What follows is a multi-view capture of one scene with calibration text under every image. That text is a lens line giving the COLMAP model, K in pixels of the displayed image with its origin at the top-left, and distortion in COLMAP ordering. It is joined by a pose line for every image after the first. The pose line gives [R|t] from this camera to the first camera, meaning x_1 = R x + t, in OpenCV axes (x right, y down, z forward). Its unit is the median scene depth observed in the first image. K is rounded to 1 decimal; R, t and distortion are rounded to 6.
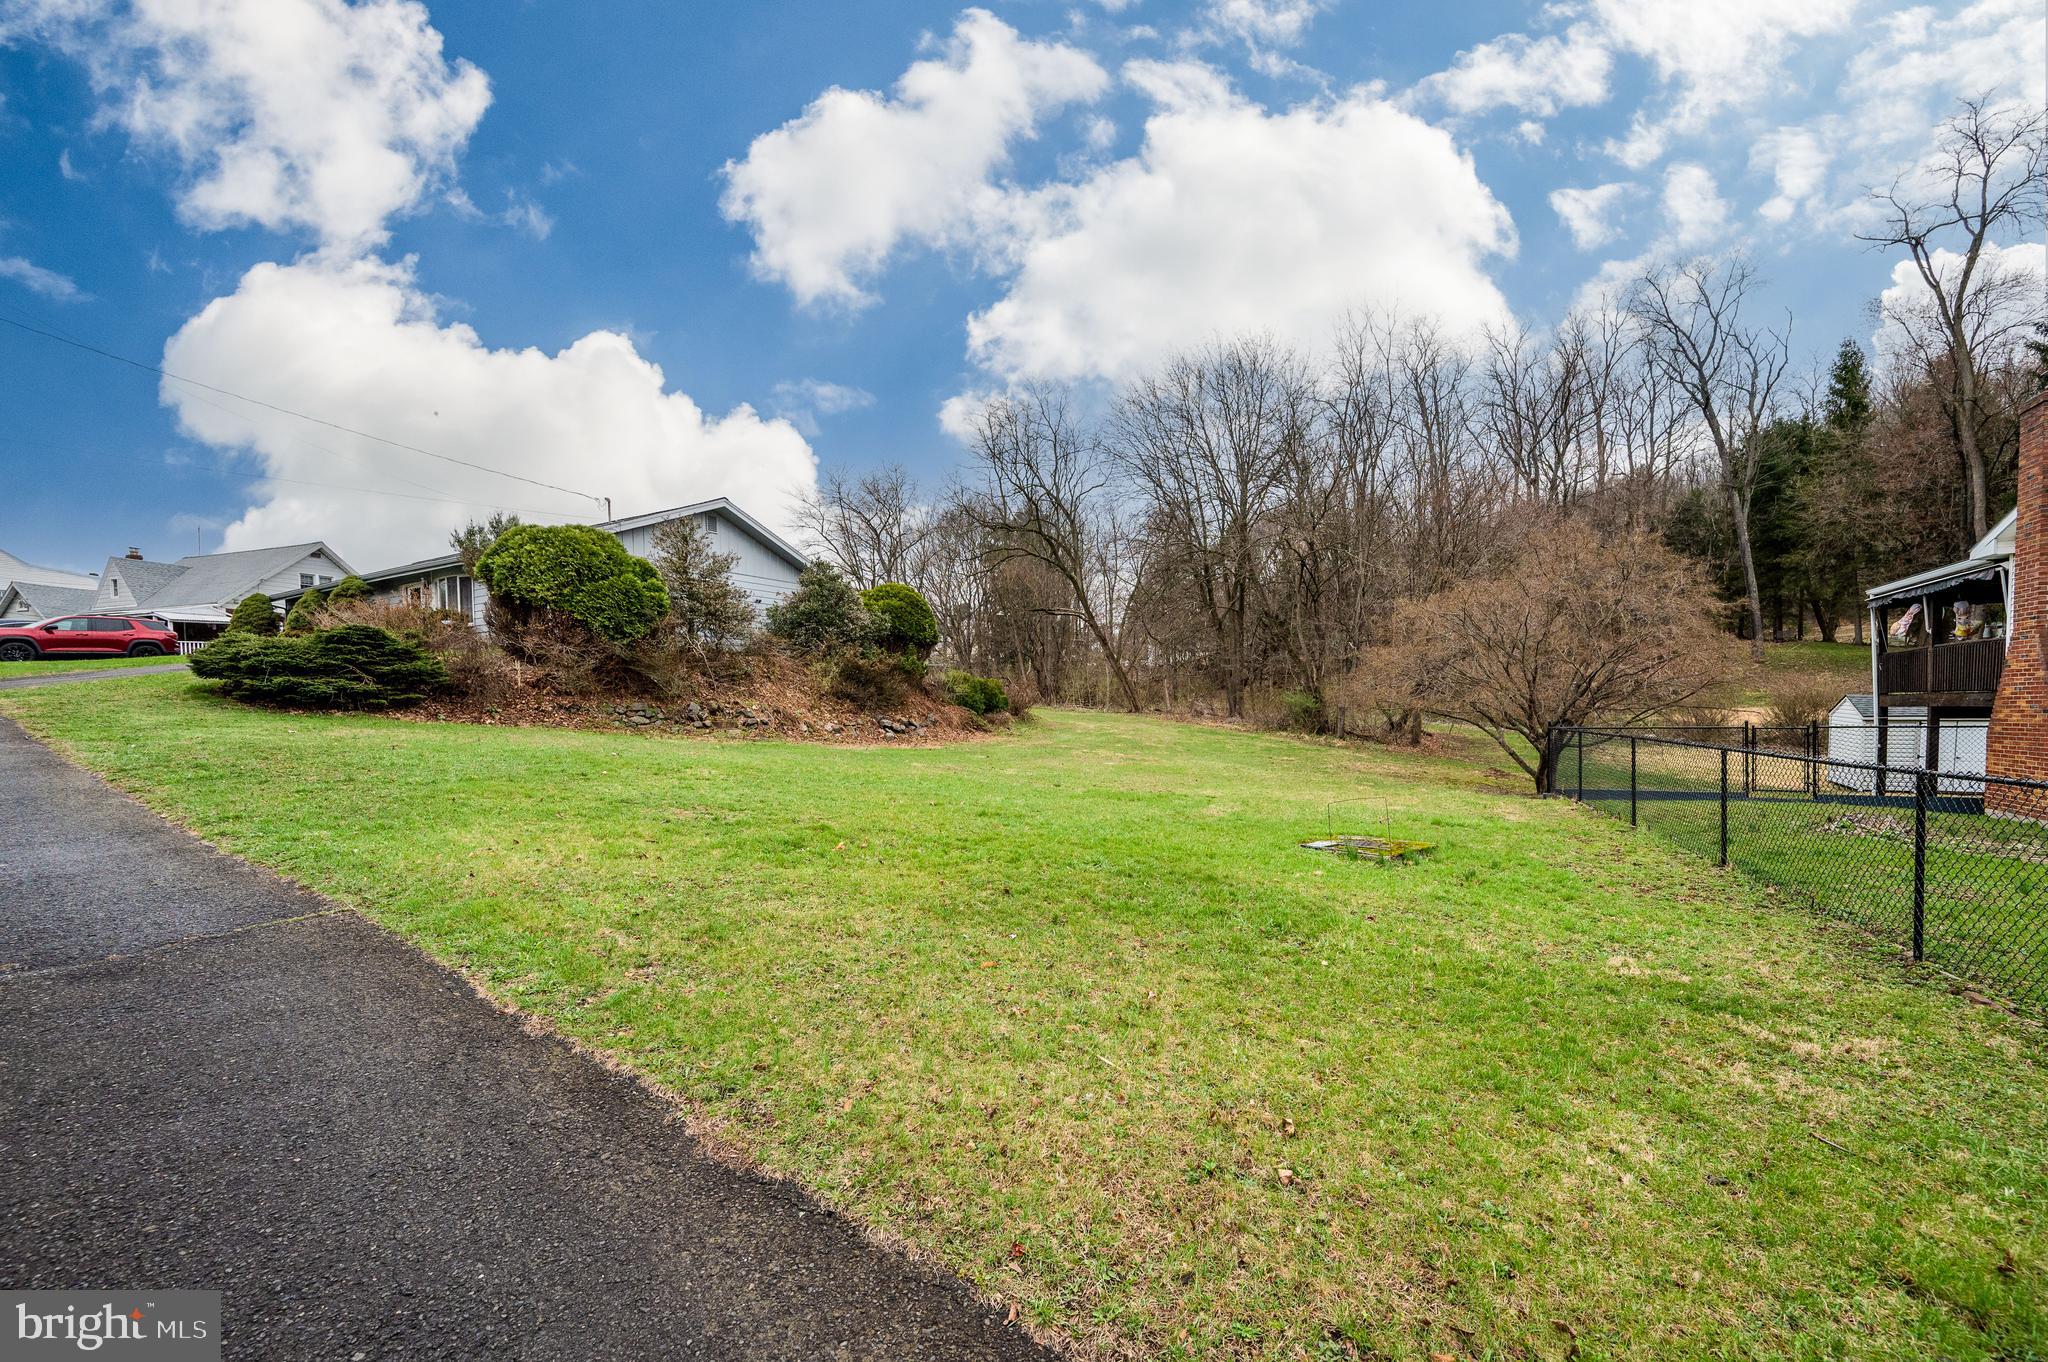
lens RADIAL K [[818.3, 0, 1040.3], [0, 818.3, 677.6], [0, 0, 1]] dist [-0.000374, -0.000232]
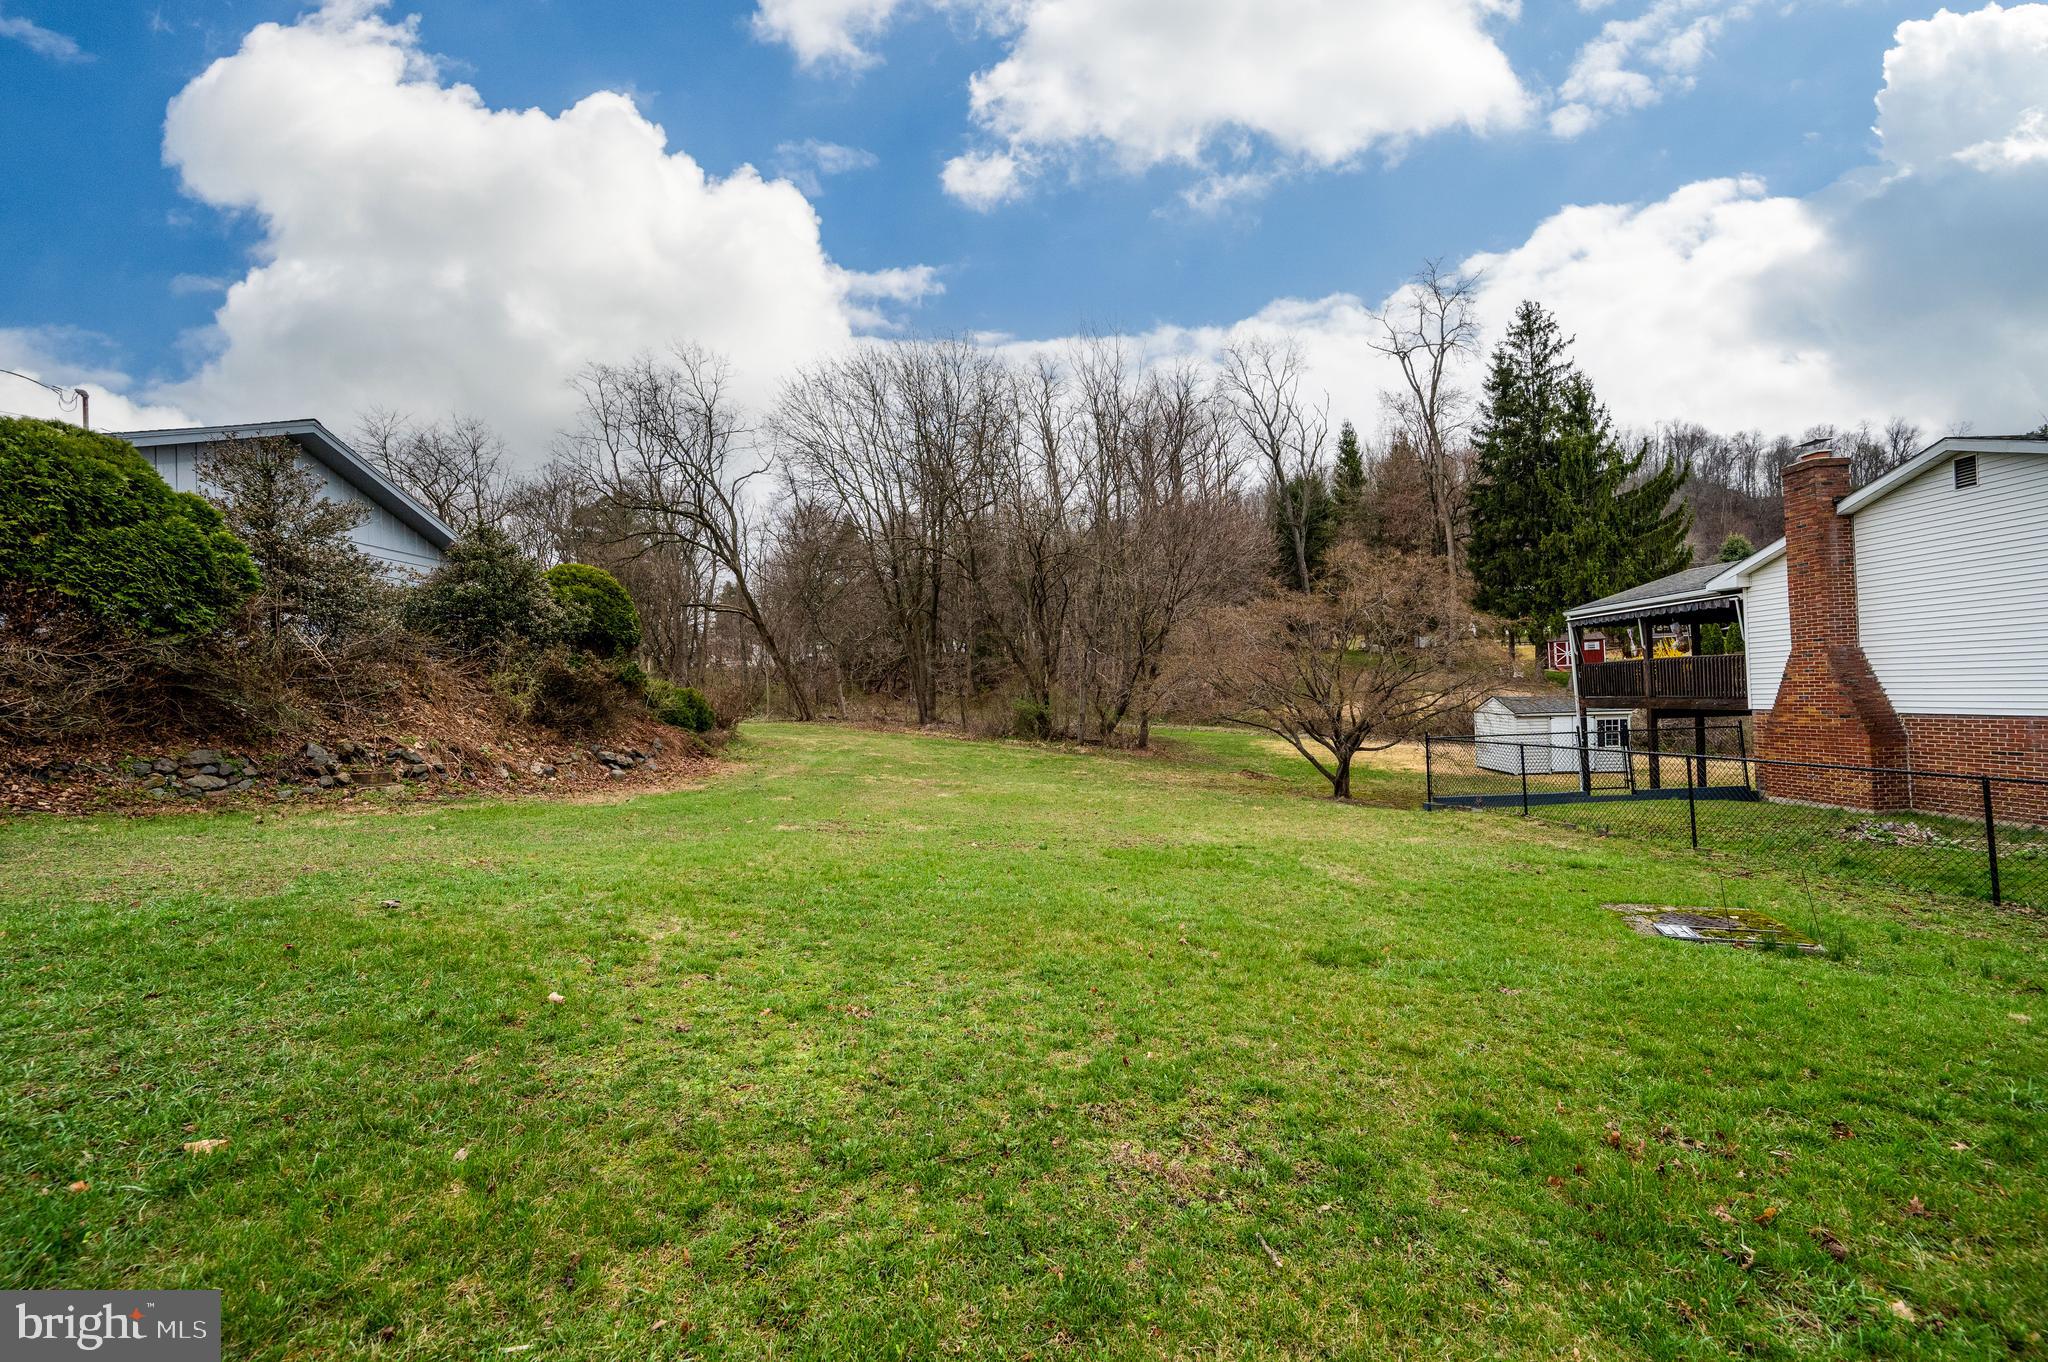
lens RADIAL K [[809.7, 0, 1016.1], [0, 809.7, 642.9], [0, 0, 1]] dist [-0.001362, -0.000334]
pose [[0.898489, 0.012324, 0.438822, -0.202680], [0.006529, 0.999120, -0.041428, -0.013401], [-0.438947, 0.040088, 0.897618, 0.225466]]
